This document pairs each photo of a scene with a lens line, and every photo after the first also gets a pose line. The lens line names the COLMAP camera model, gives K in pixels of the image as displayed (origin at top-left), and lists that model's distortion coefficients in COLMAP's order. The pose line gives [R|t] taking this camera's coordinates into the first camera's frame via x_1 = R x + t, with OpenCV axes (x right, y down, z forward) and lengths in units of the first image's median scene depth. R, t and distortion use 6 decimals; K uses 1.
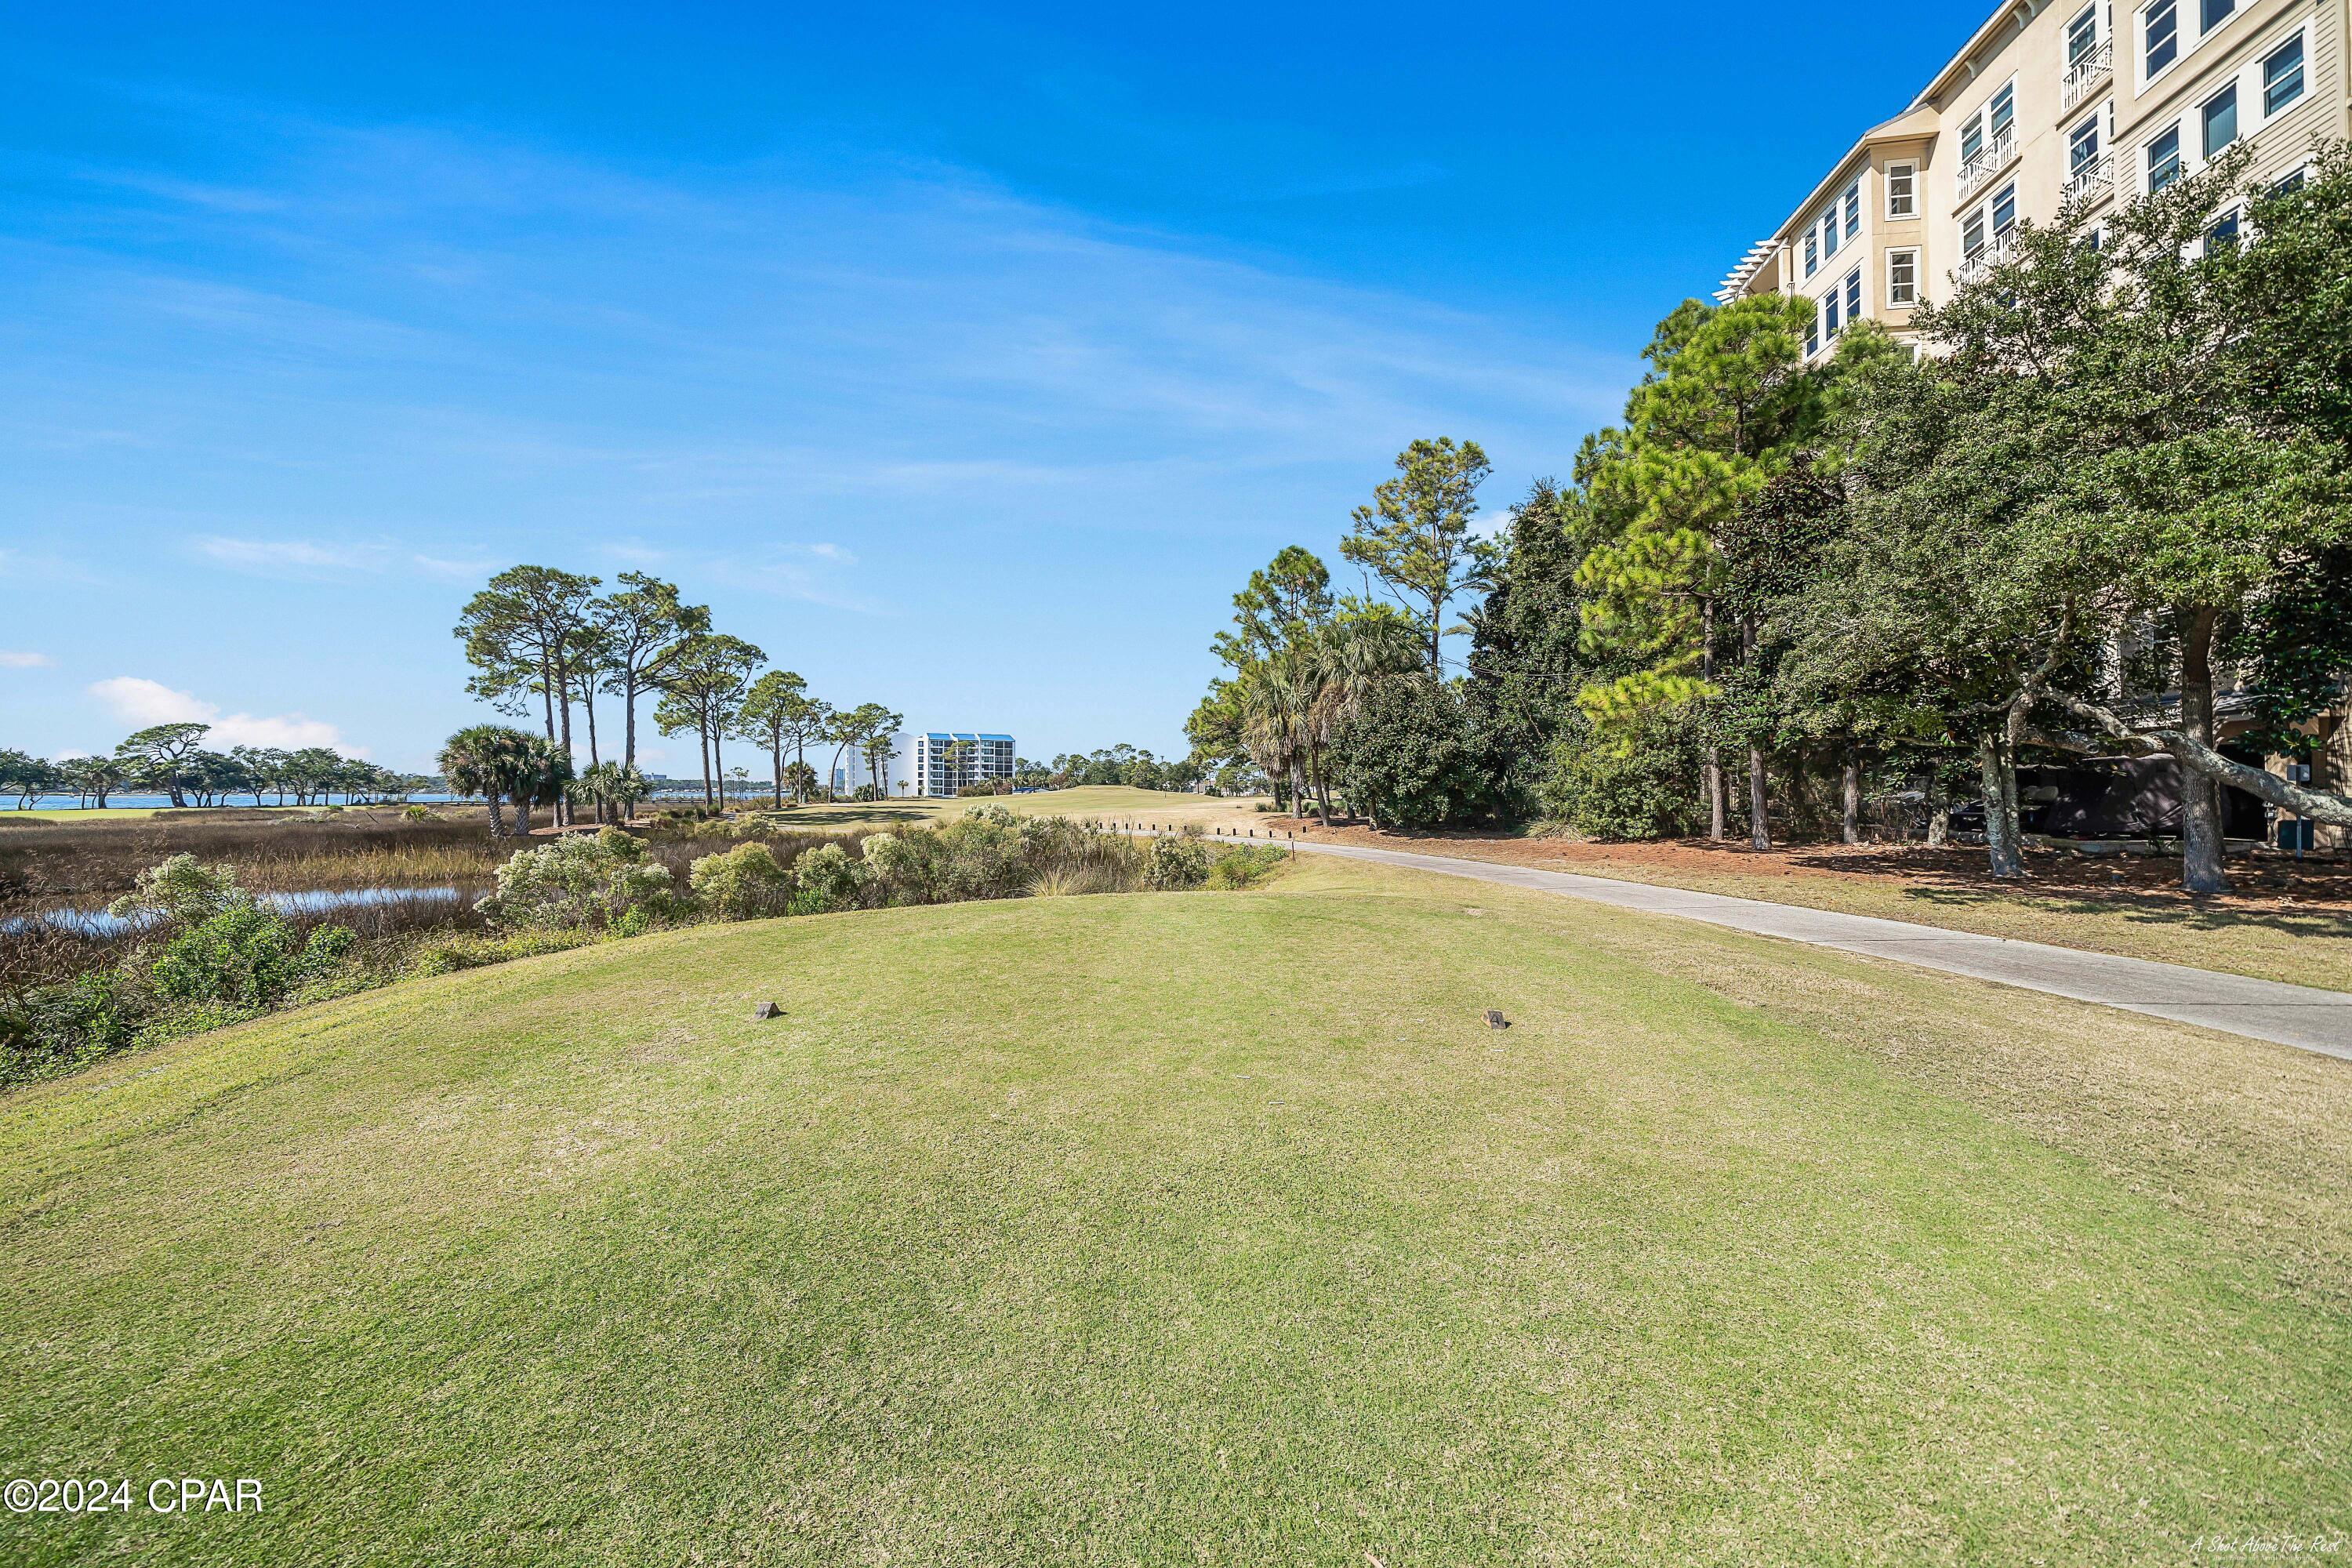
lens RADIAL K [[816.6, 0, 1168.1], [0, 816.6, 783.0], [0, 0, 1]] dist [-0.003075, -0.000267]
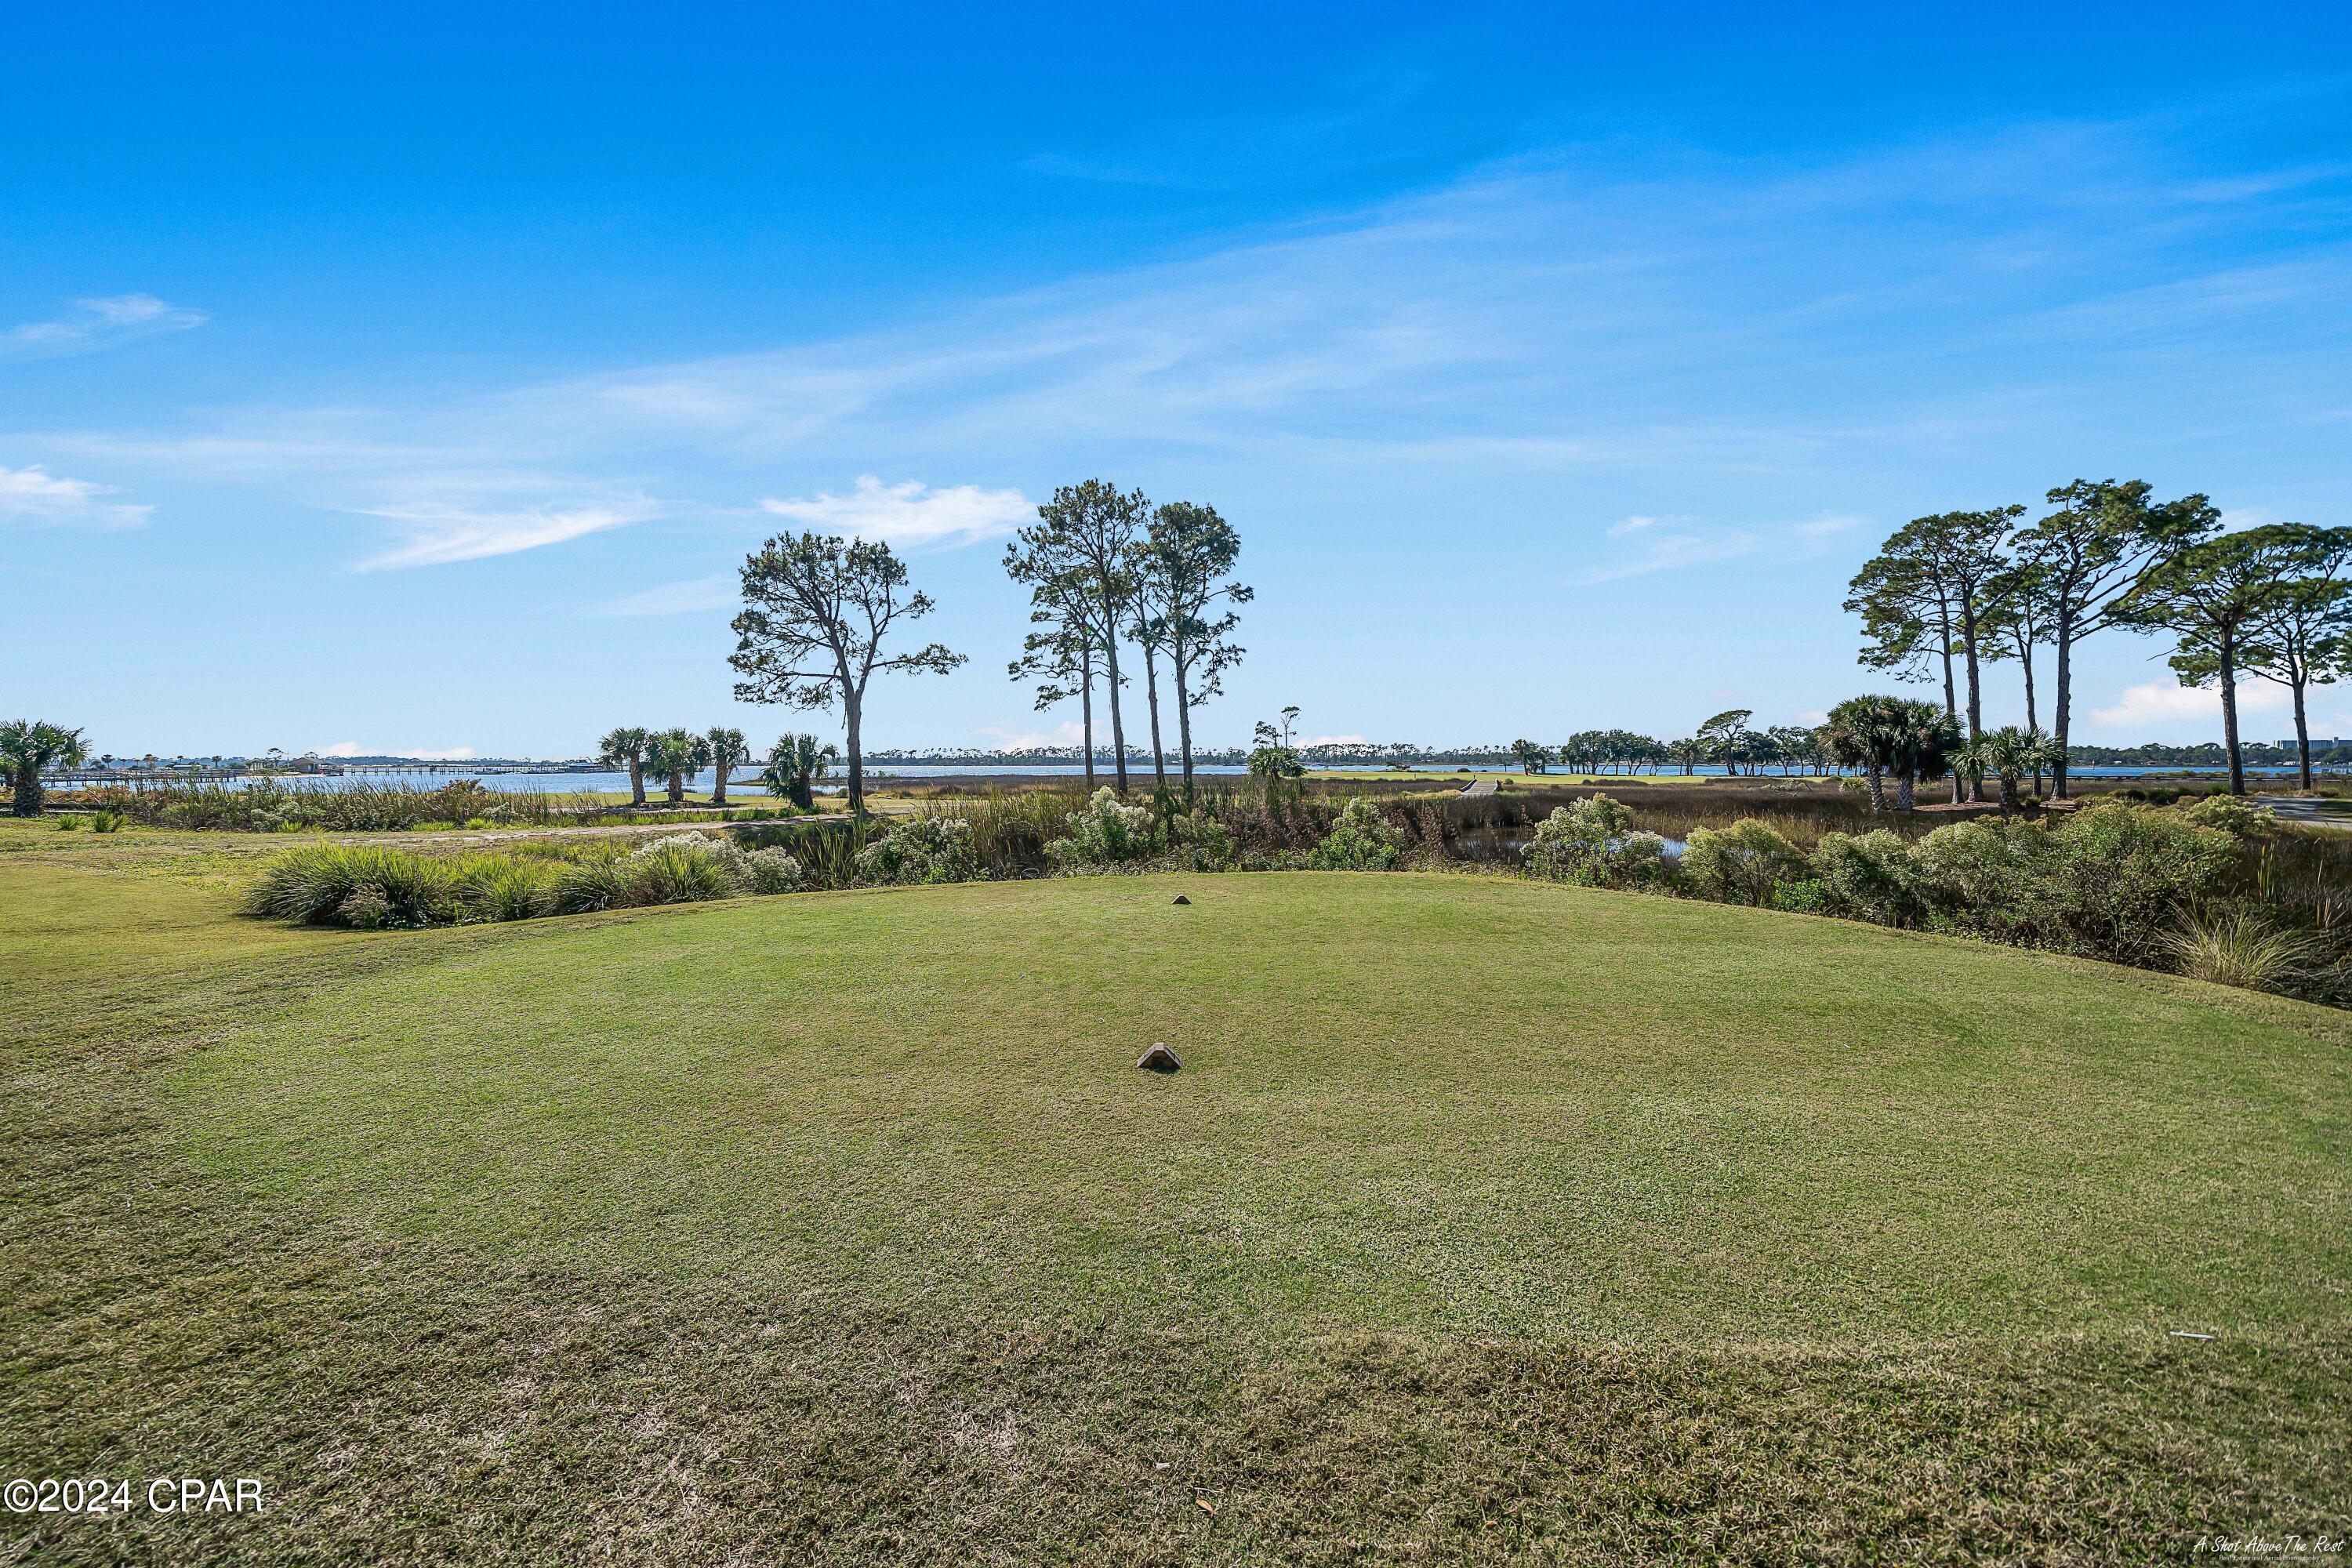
lens RADIAL K [[816.6, 0, 1168.1], [0, 816.6, 783.0], [0, 0, 1]] dist [-0.003075, -0.000267]
pose [[0.032400, 0.023771, -0.999192, 0.101443], [0.011329, 0.999644, 0.024149, 0.000206], [0.999411, -0.012103, 0.032119, 0.106519]]
